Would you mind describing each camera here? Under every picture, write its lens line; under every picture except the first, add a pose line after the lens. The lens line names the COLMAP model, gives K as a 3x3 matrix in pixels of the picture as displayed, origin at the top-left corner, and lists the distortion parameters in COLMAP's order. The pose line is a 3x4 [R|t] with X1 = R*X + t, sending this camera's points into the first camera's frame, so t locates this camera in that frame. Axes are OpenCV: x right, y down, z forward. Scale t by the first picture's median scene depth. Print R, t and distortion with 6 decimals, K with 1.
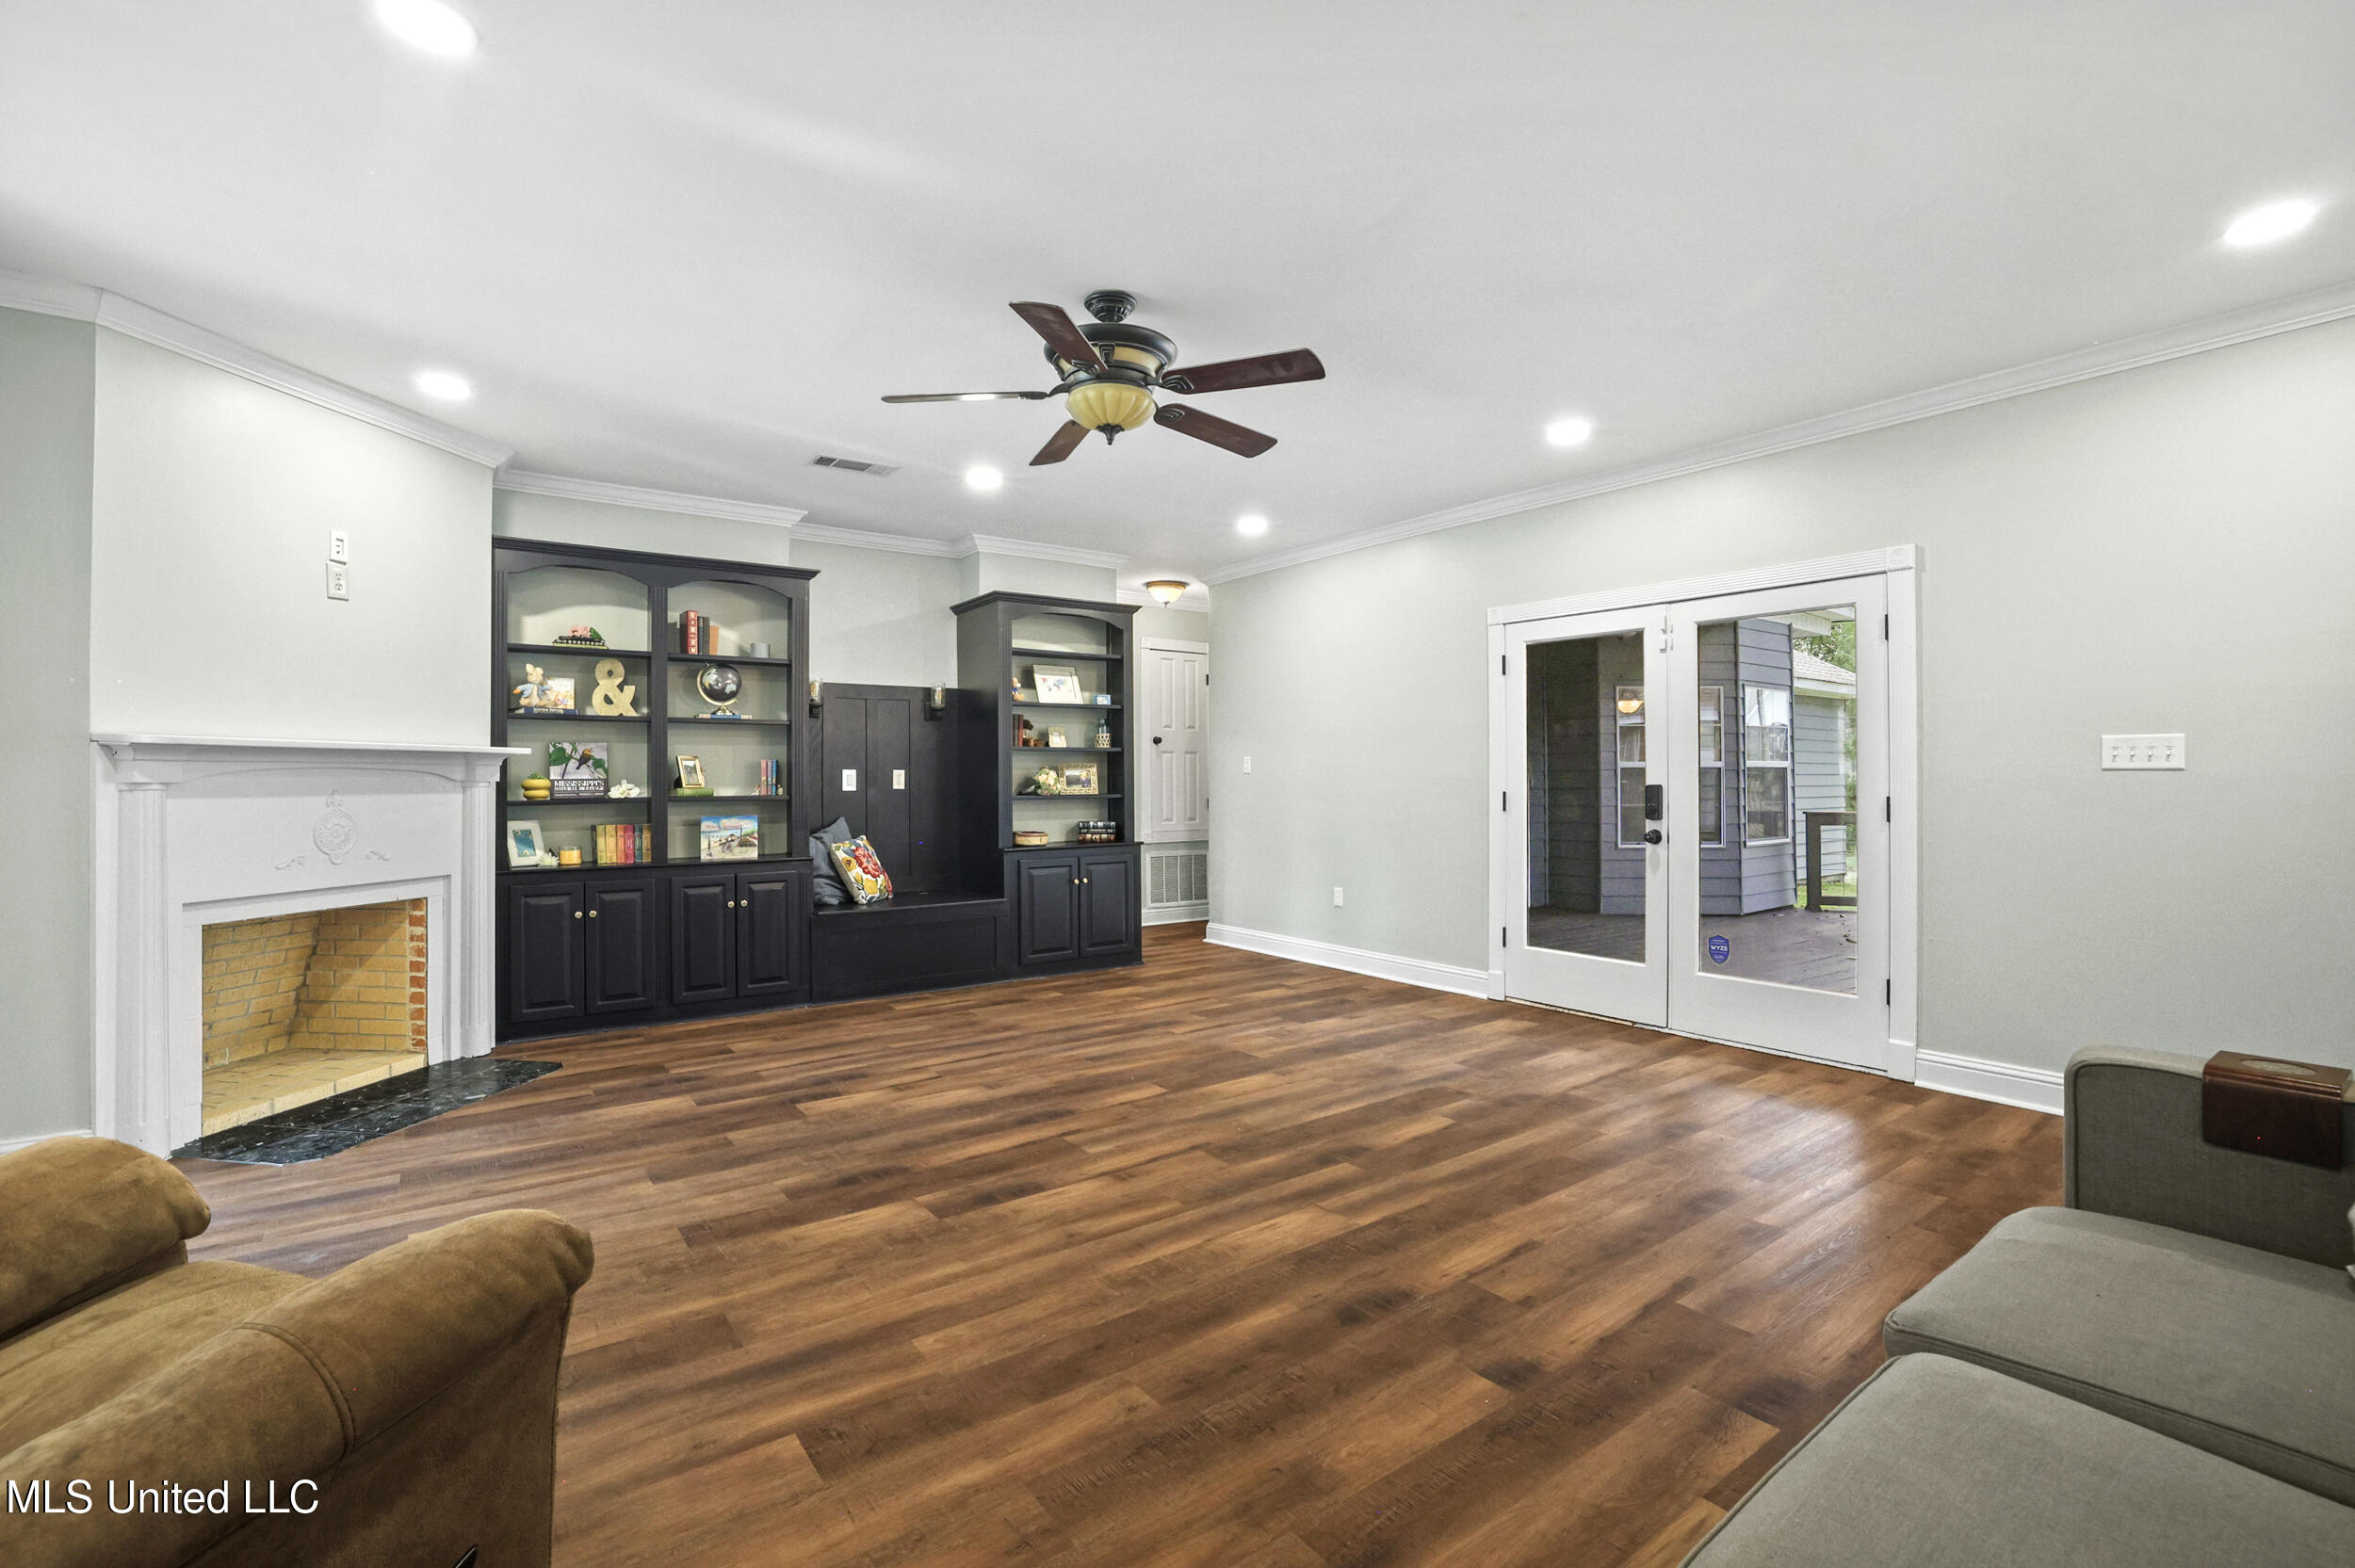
lens RADIAL K [[1031.0, 0, 1164.6], [0, 1031.0, 770.0], [0, 0, 1]] dist [-0.031686, 0.003600]
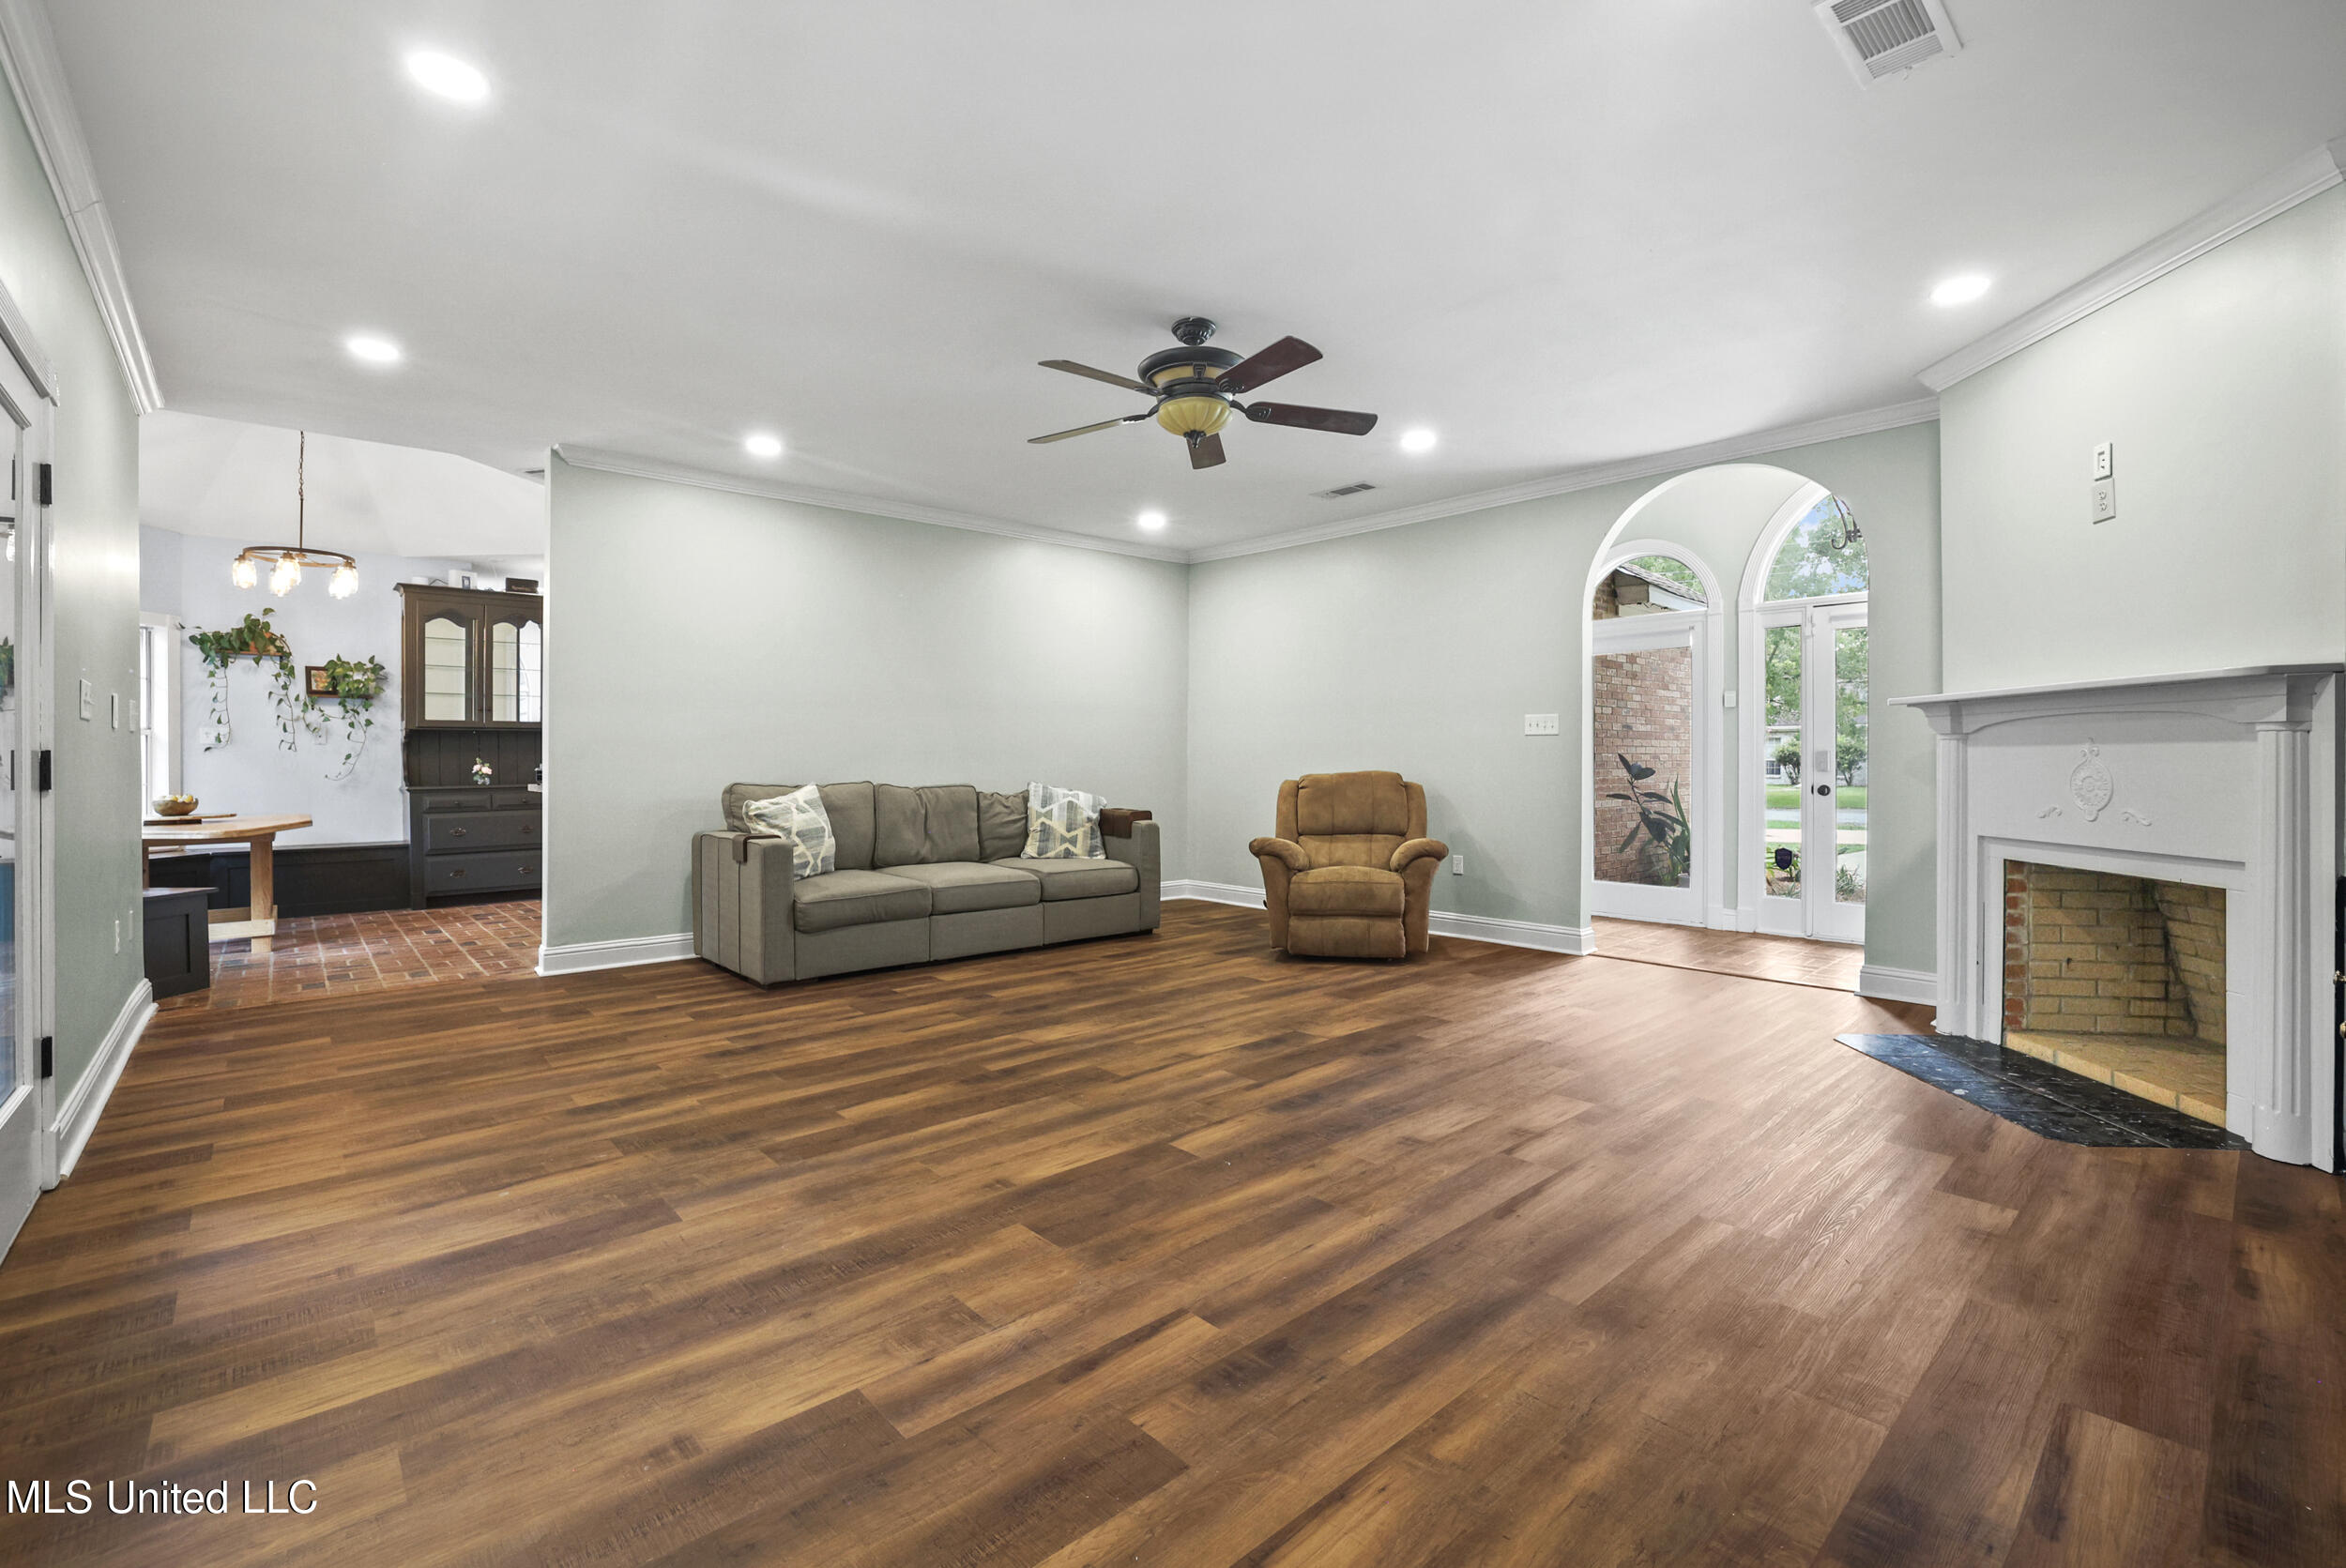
lens RADIAL K [[1027.2, 0, 1181.0], [0, 1027.2, 775.9], [0, 0, 1]] dist [-0.031686, 0.003600]
pose [[-0.993577, 0.005869, -0.113003, 0.076191], [0.004958, 0.999953, 0.008336, 0.040431], [0.113047, 0.007722, -0.993560, 1.705627]]
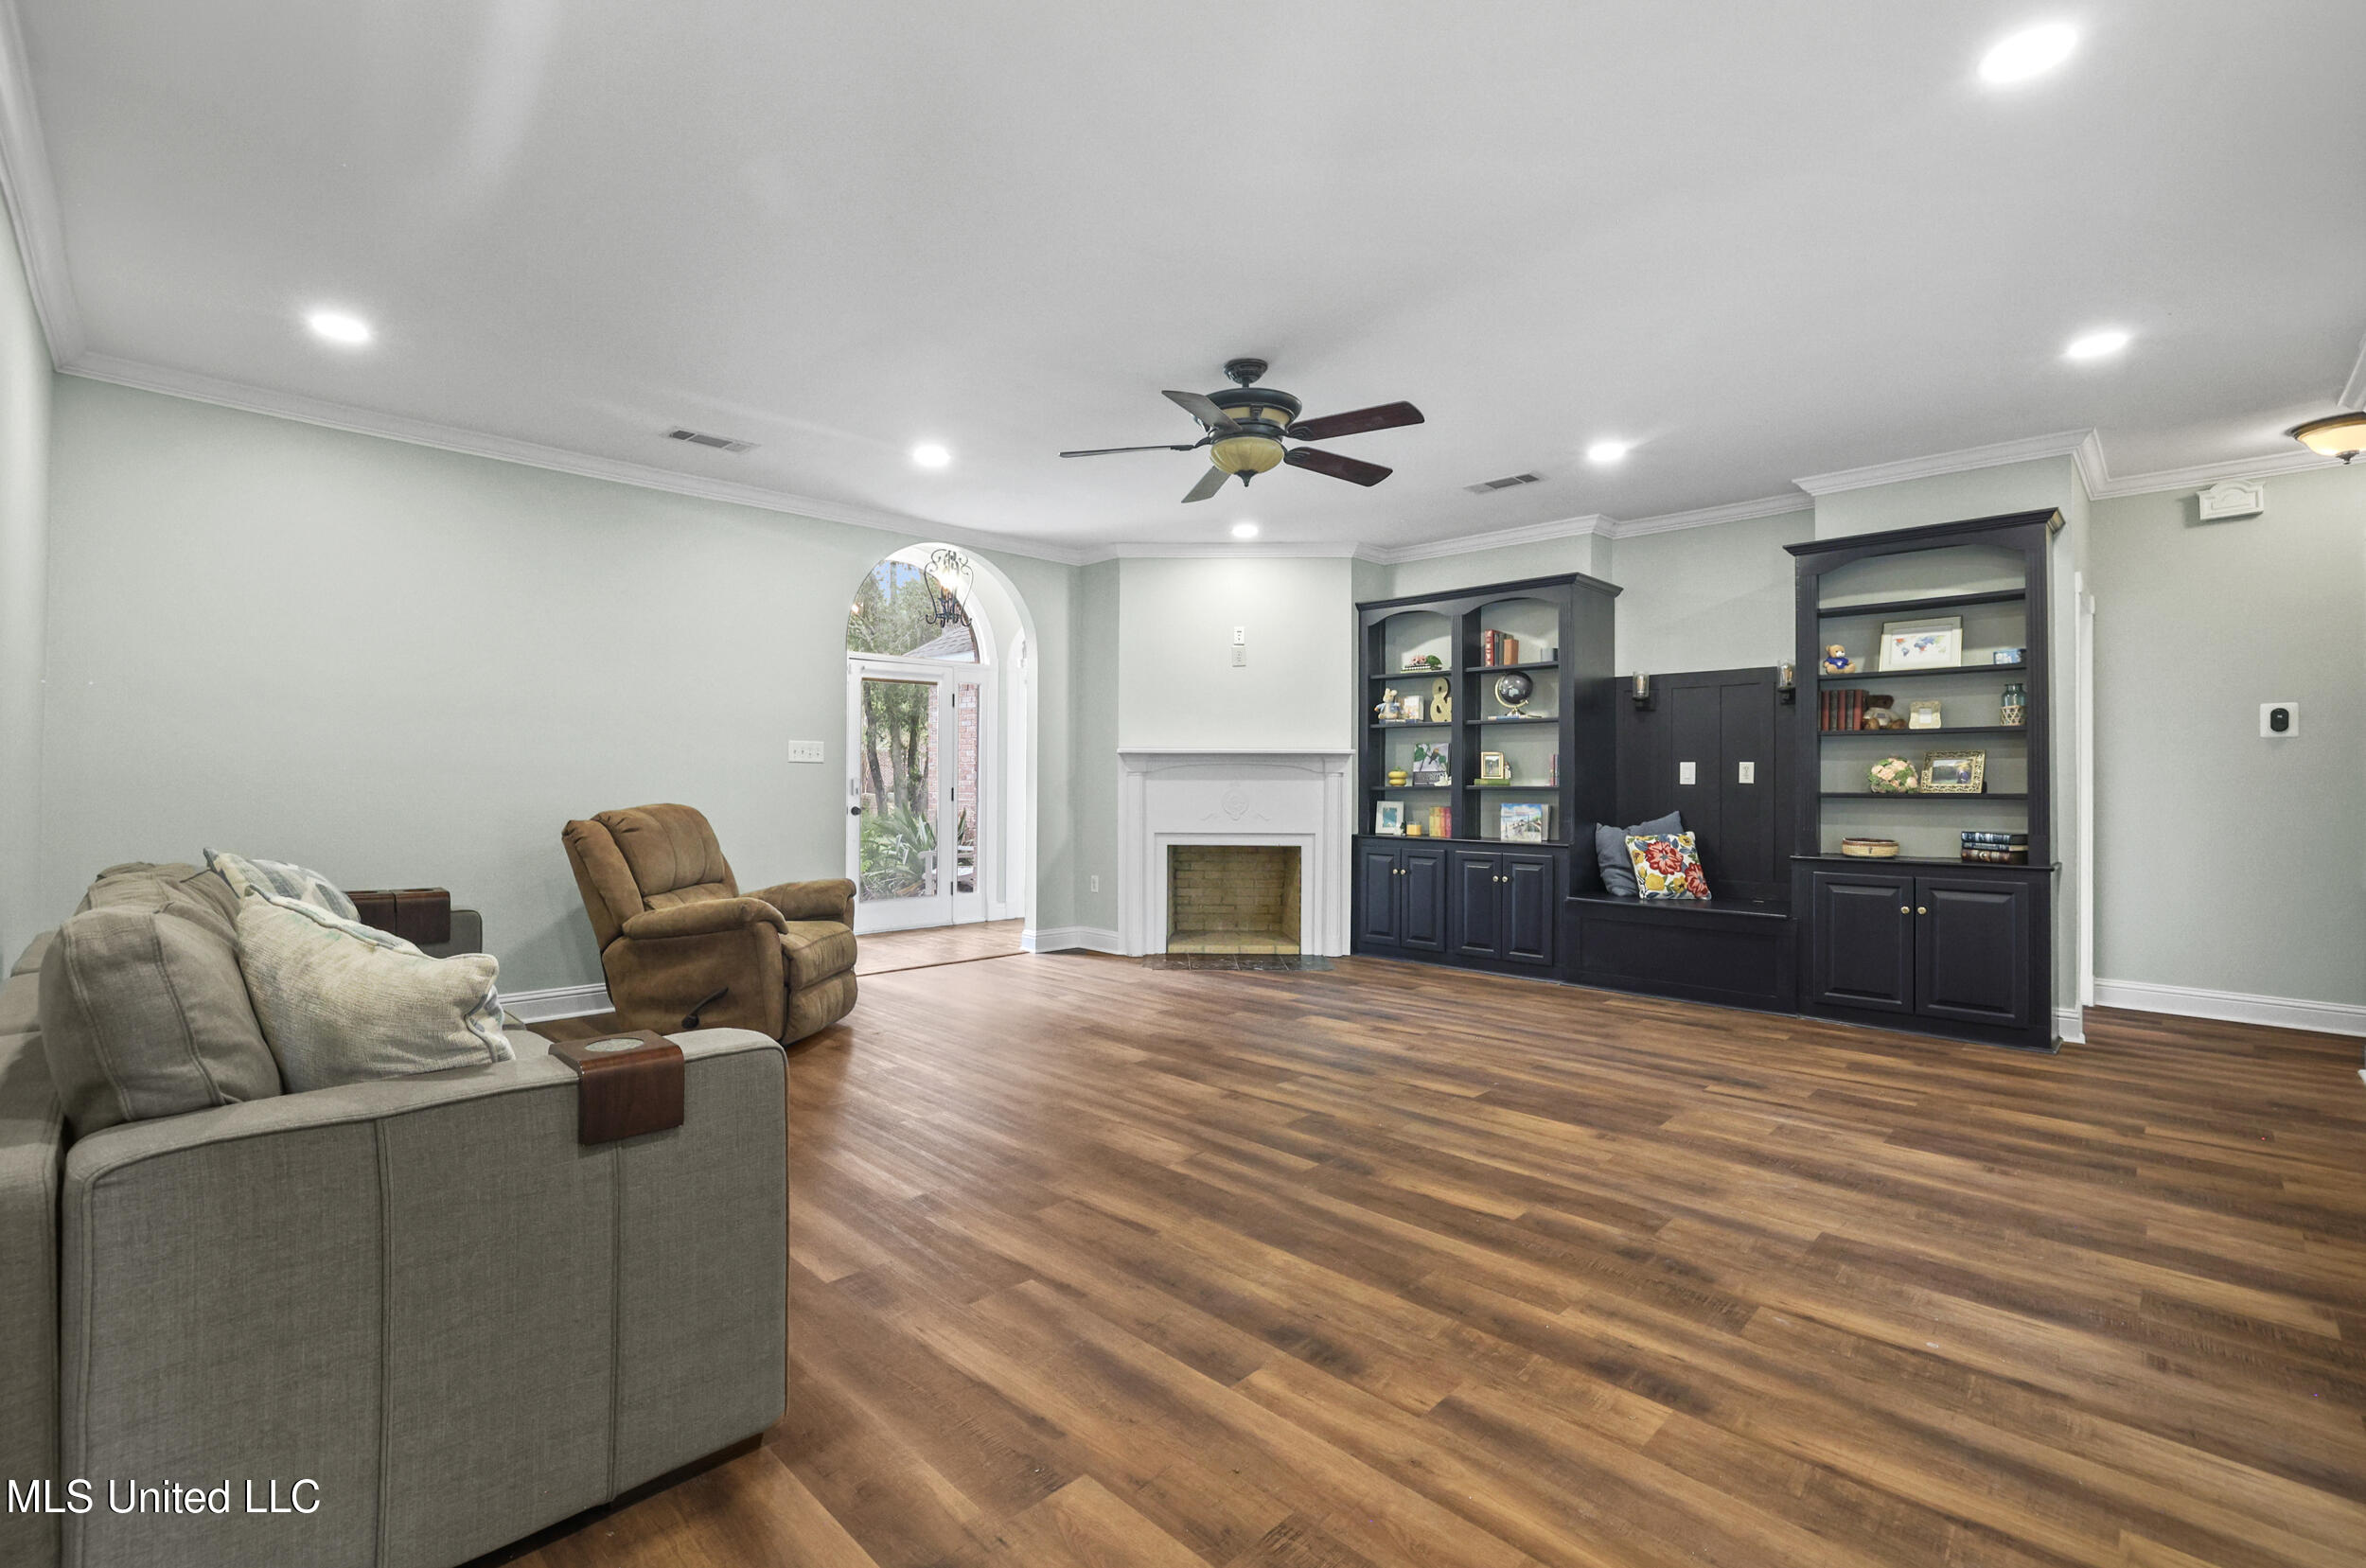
lens RADIAL K [[1035.9, 0, 1140.7], [0, 1035.9, 774.2], [0, 0, 1]] dist [-0.031686, 0.003600]
pose [[0.145061, -0.001515, -0.989422, 0.880314], [0.003742, 0.999993, -0.000982, 0.015354], [0.989416, -0.003560, 0.145065, 0.555608]]
